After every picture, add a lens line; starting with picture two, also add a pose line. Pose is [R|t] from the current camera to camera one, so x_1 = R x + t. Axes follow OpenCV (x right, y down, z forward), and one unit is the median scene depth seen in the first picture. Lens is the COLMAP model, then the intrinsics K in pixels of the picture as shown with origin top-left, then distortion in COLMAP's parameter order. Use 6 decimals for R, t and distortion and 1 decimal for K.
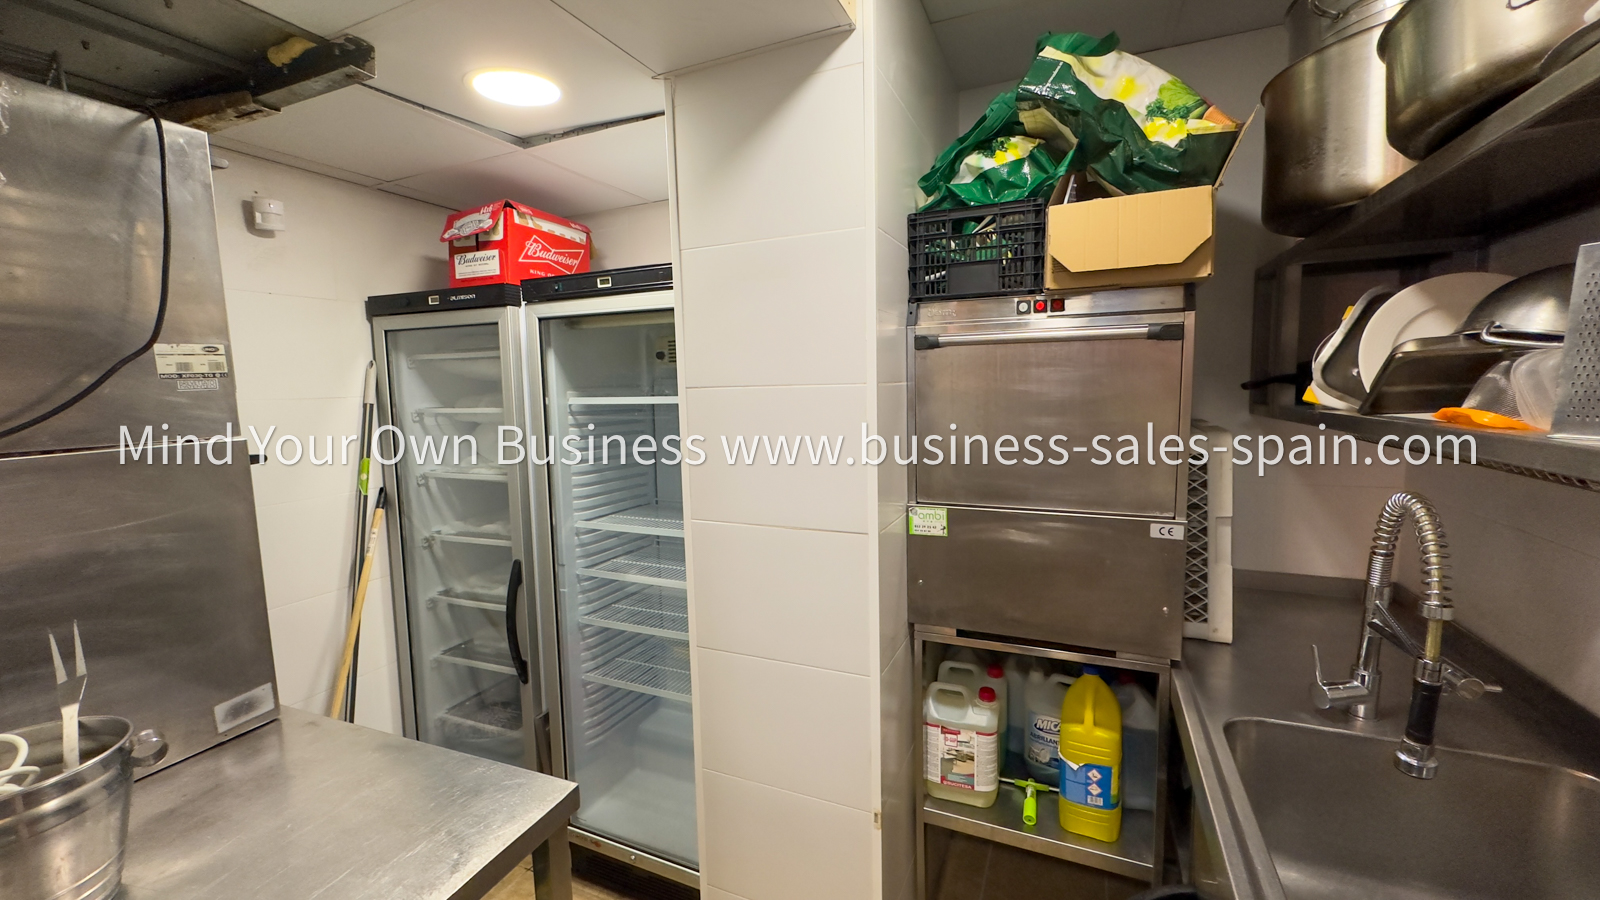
lens RADIAL K [[636.8, 0, 802.9], [0, 636.8, 448.5], [0, 0, 1]] dist [-0.003373, 0.000555]
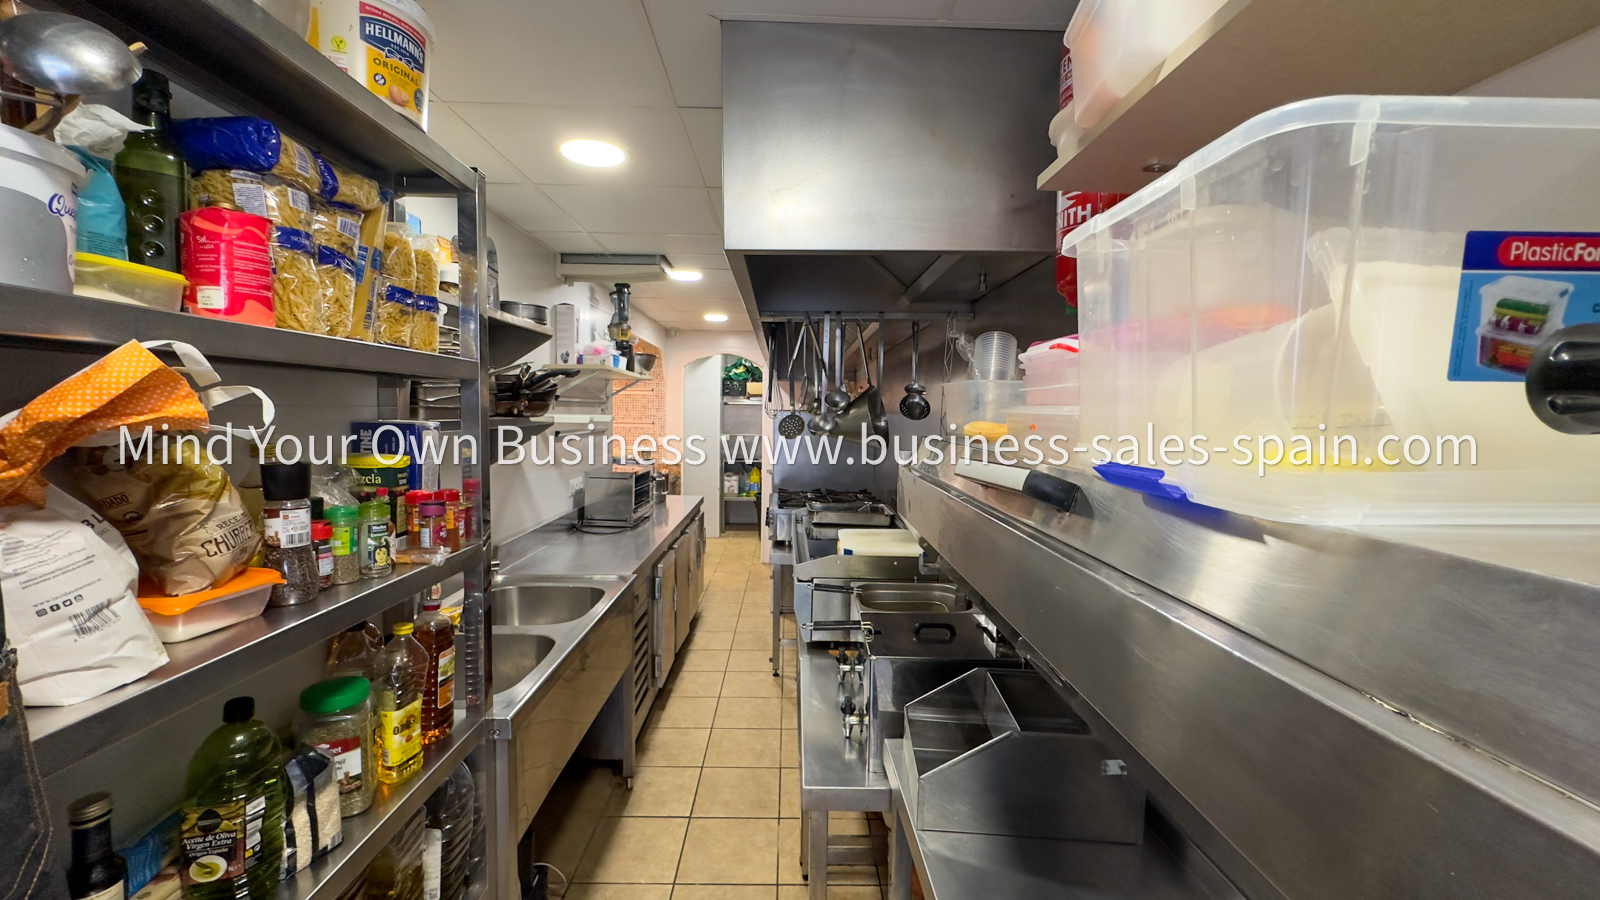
lens RADIAL K [[636.8, 0, 796.9], [0, 636.8, 454.0], [0, 0, 1]] dist [-0.003373, 0.000555]
pose [[0.906658, 0.001682, 0.421864, -1.421364], [0.006950, 0.999797, -0.018924, 0.334182], [-0.421810, 0.020089, 0.906462, -3.825954]]
